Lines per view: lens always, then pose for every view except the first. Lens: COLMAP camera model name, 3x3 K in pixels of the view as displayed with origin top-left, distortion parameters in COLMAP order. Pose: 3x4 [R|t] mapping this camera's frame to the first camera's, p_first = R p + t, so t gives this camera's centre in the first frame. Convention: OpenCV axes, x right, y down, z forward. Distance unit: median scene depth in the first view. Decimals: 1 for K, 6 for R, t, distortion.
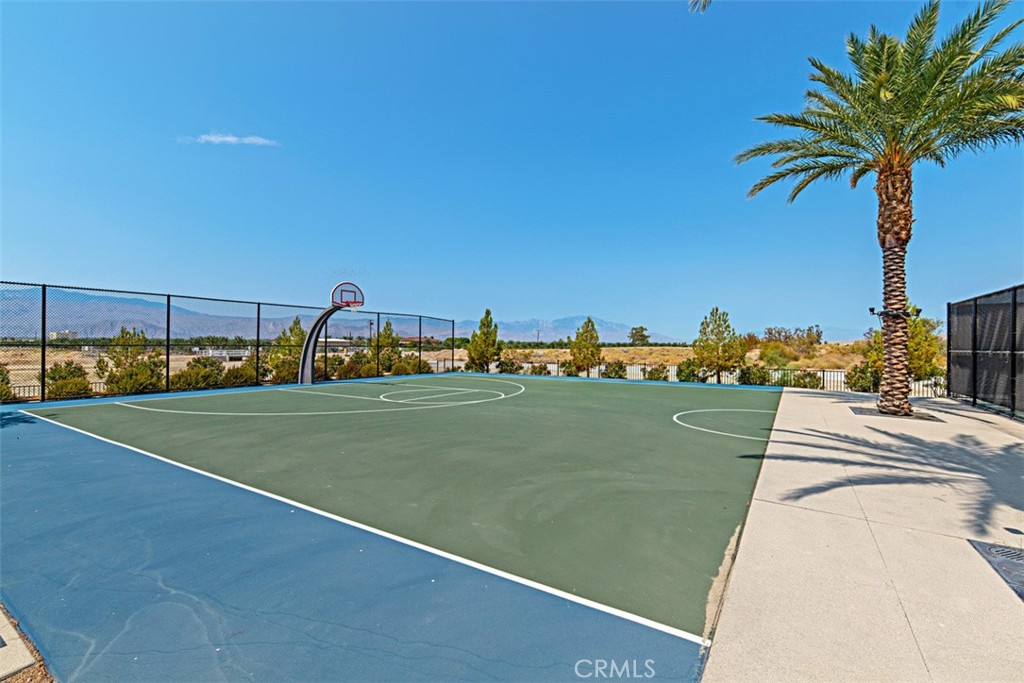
lens RADIAL K [[436.8, 0, 514.1], [0, 436.8, 343.6], [0, 0, 1]] dist [0.002417, -0.000001]
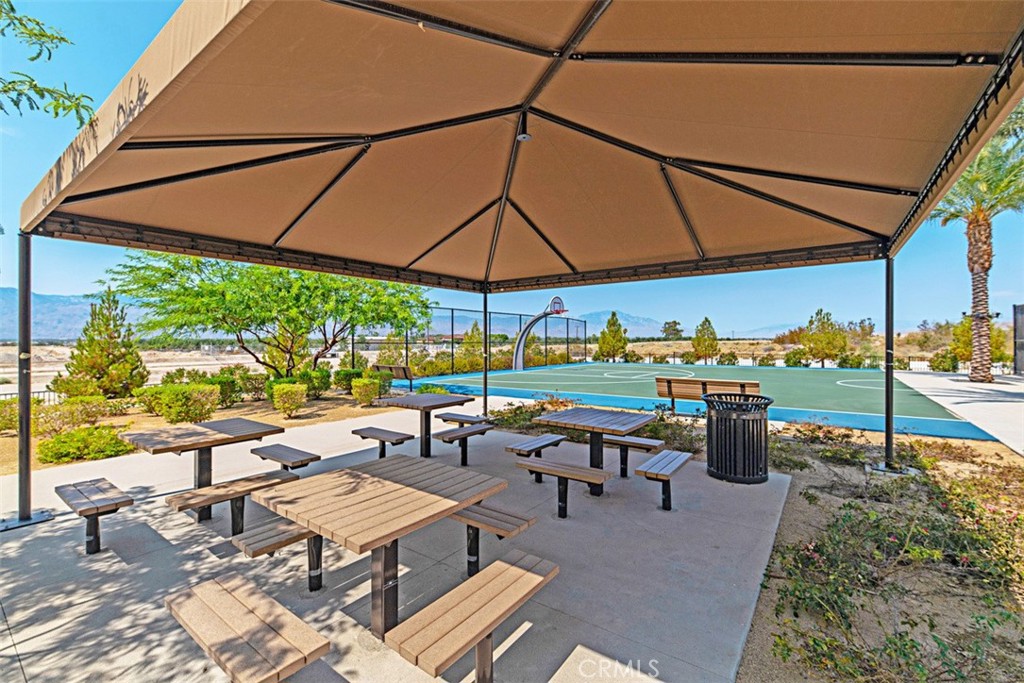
lens RADIAL K [[436.8, 0, 509.8], [0, 436.8, 339.5], [0, 0, 1]] dist [0.002417, -0.000001]
pose [[0.998154, -0.012236, -0.059496, -0.391062], [0.012227, 0.999925, -0.000521, -0.003290], [0.059498, -0.000207, 0.998228, -0.358118]]
